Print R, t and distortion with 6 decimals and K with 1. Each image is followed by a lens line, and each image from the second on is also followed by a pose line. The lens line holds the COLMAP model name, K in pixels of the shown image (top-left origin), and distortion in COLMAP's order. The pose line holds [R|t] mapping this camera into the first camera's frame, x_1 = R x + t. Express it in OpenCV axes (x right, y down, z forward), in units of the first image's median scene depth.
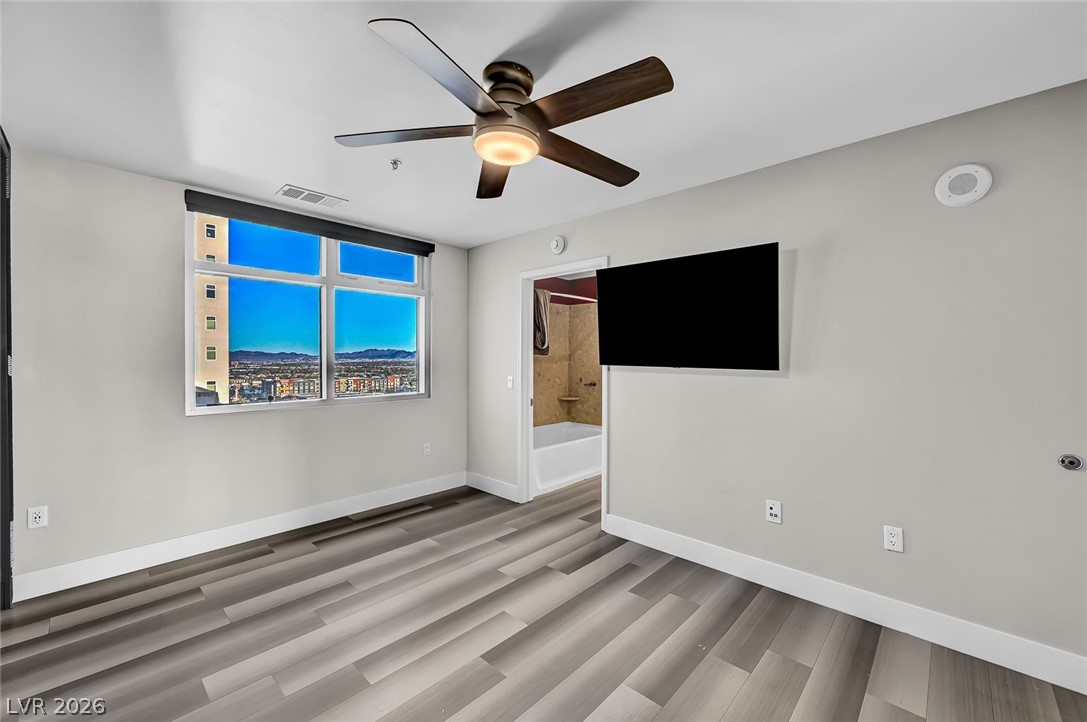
lens RADIAL K [[440.1, 0, 545.4], [0, 440.1, 359.1], [0, 0, 1]] dist [0.012733, 0.000139]
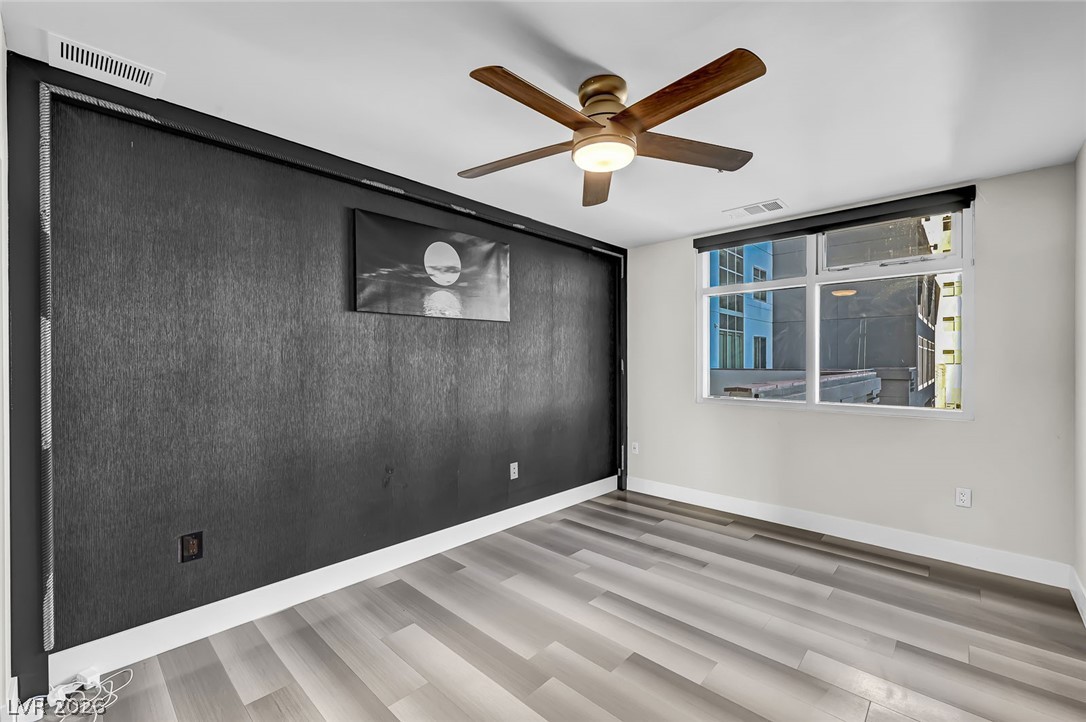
lens RADIAL K [[451.4, 0, 547.5], [0, 451.4, 361.3], [0, 0, 1]] dist [0.000433, 0.000165]
pose [[0.002998, -0.003040, -0.999991, 0.618497], [-0.002130, 0.999993, -0.003047, 0.003717], [0.999993, 0.002139, 0.002992, 0.550957]]
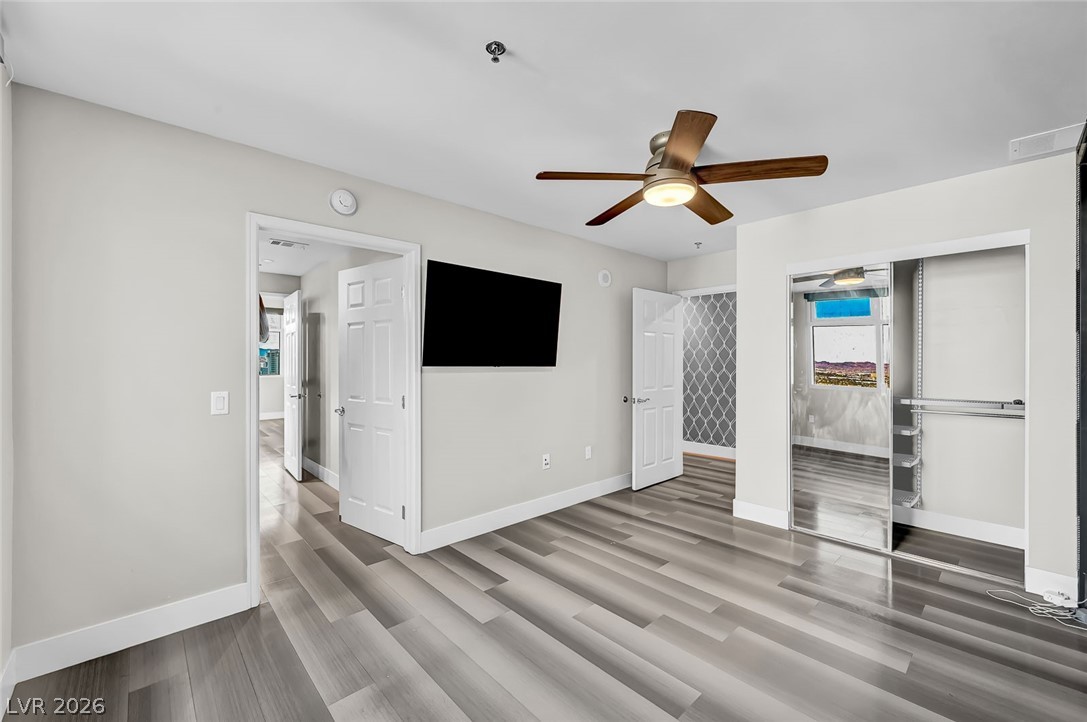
lens RADIAL K [[442.8, 0, 546.1], [0, 442.8, 360.5], [0, 0, 1]] dist [0.003250, 0.000274]
pose [[0.070736, -0.008428, 0.997459, -0.869516], [0.002920, 0.999962, 0.008242, -0.006987], [-0.997491, 0.002330, 0.070758, 0.803347]]
